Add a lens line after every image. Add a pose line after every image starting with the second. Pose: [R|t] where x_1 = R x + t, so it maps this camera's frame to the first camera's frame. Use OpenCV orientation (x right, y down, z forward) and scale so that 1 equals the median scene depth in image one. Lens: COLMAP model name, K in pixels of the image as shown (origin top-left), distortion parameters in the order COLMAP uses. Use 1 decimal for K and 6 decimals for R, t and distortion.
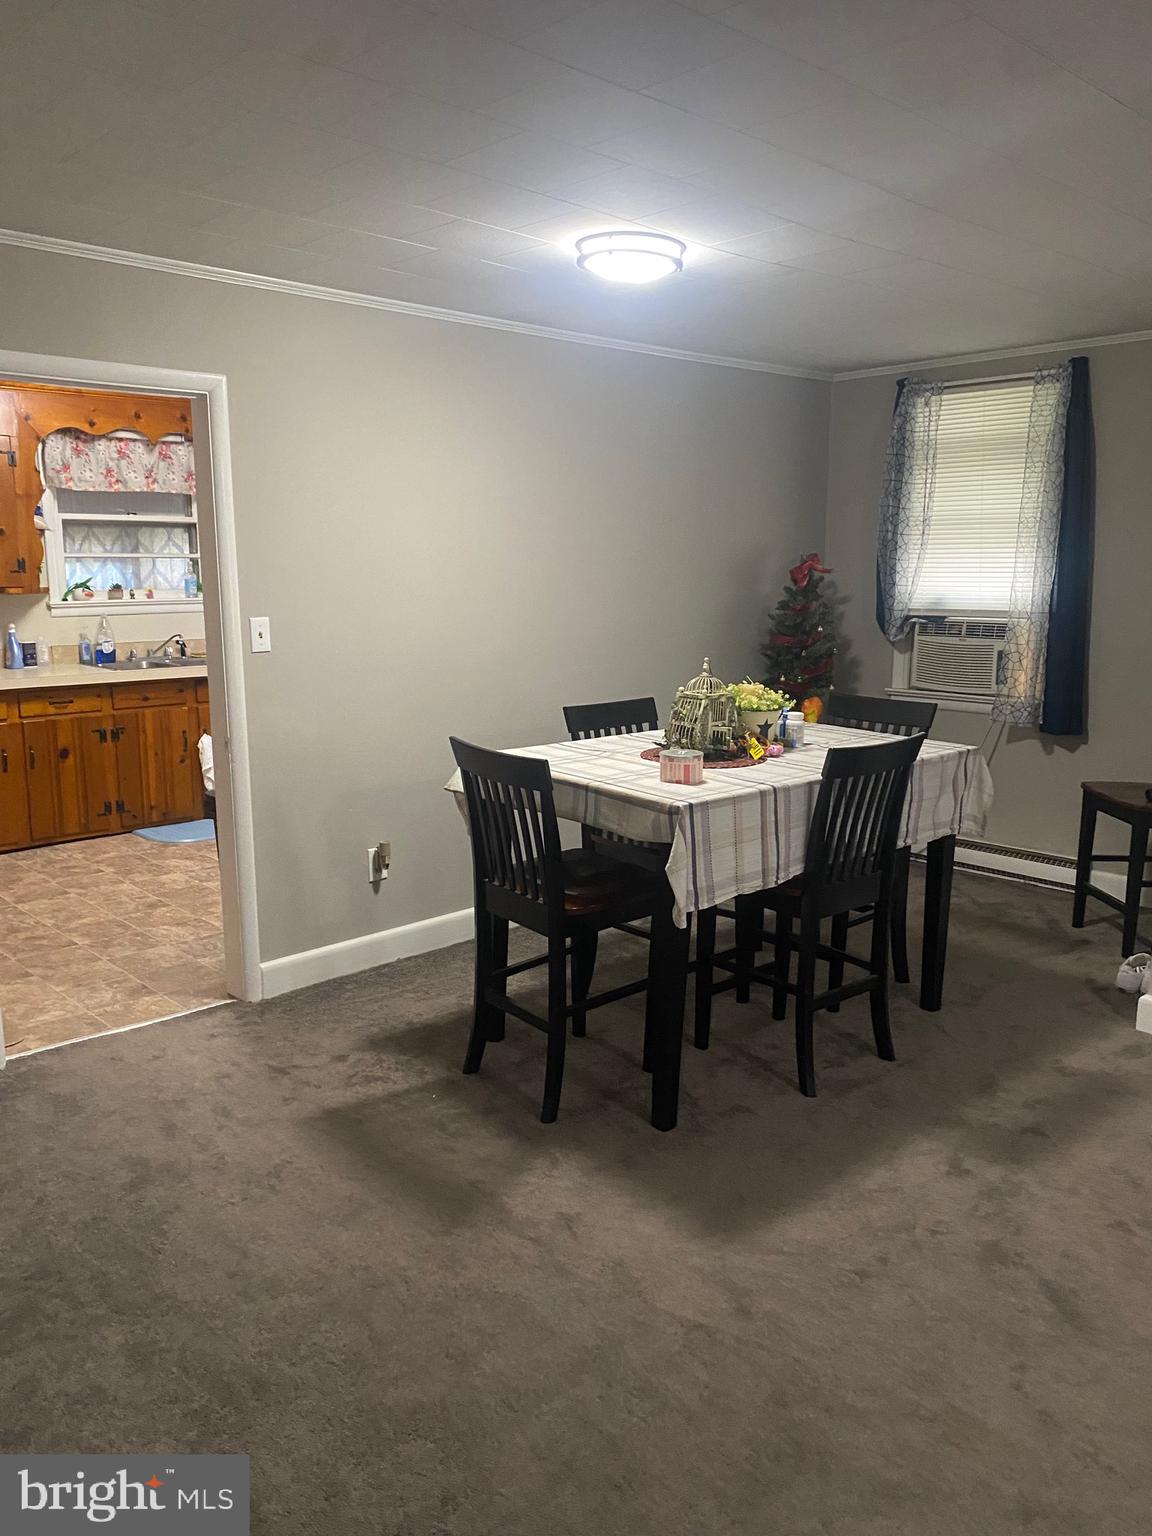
lens RADIAL K [[1172.8, 0, 564.2], [0, 1172.8, 774.8], [0, 0, 1]] dist [0.111627, -0.238846]
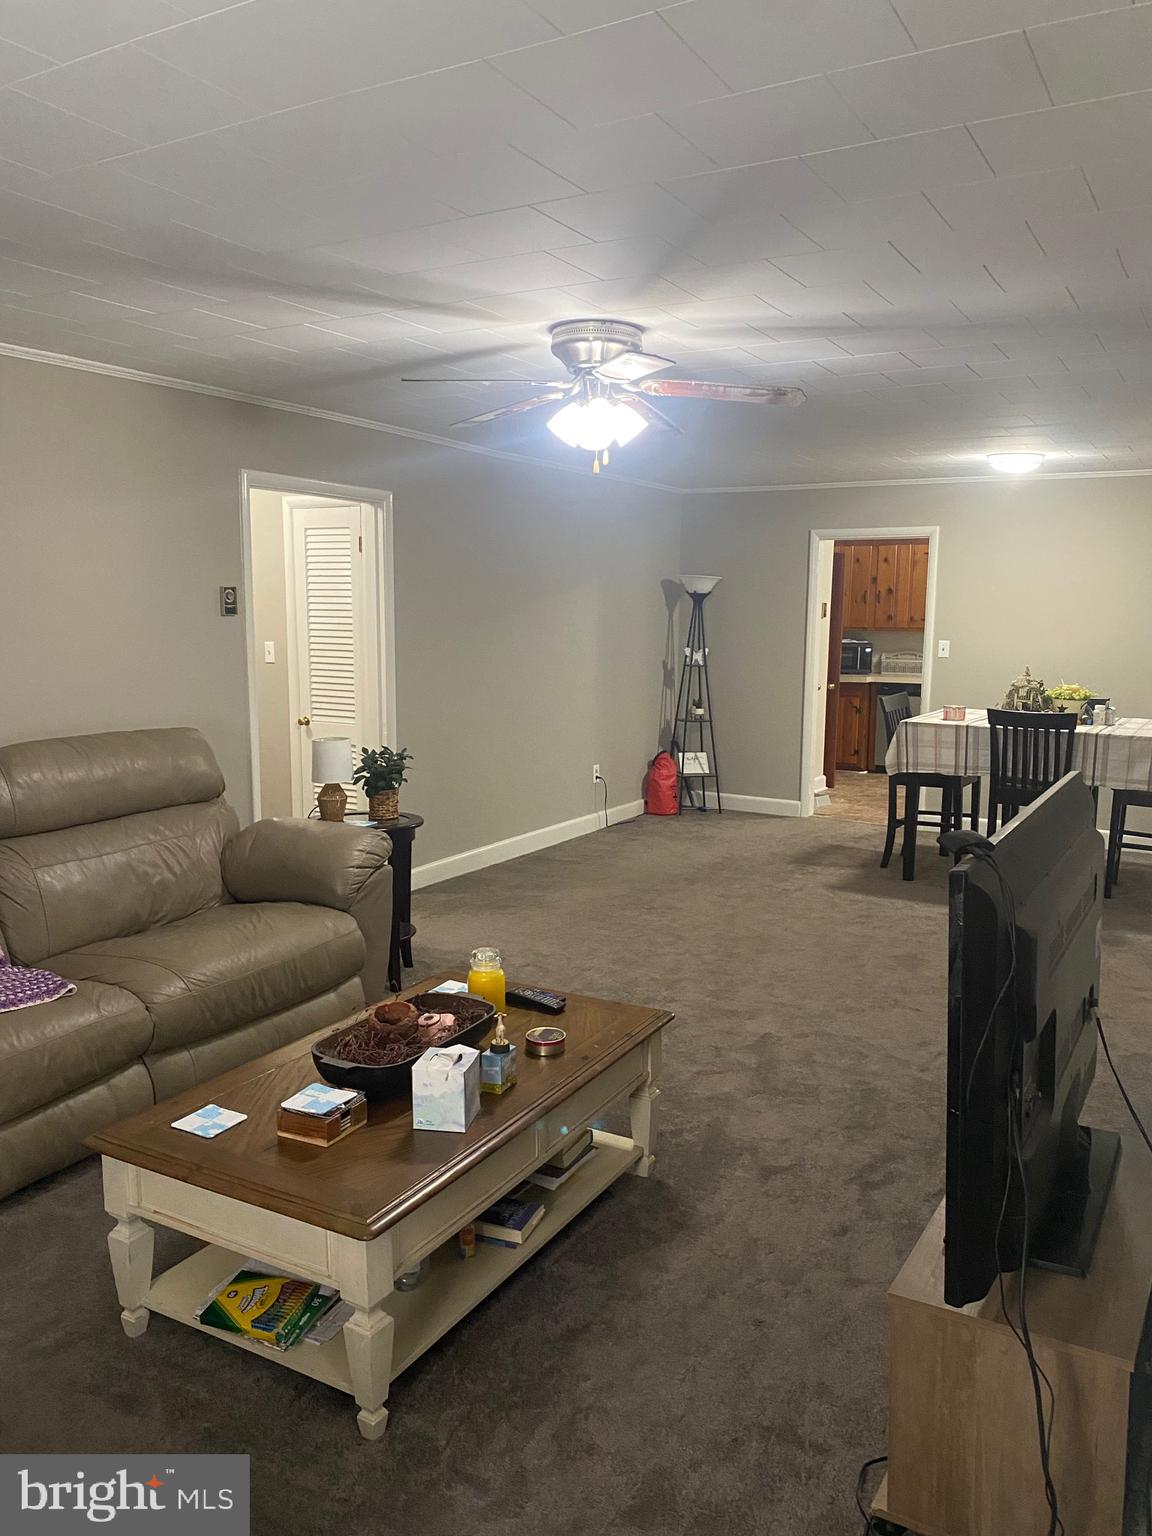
lens RADIAL K [[1172.8, 0, 564.2], [0, 1172.8, 774.8], [0, 0, 1]] dist [0.111627, -0.238846]
pose [[0.281582, 0.141172, -0.949095, 1.878223], [-0.190026, 0.977732, 0.089053, 0.043111], [0.940532, 0.155277, 0.302138, -0.237232]]
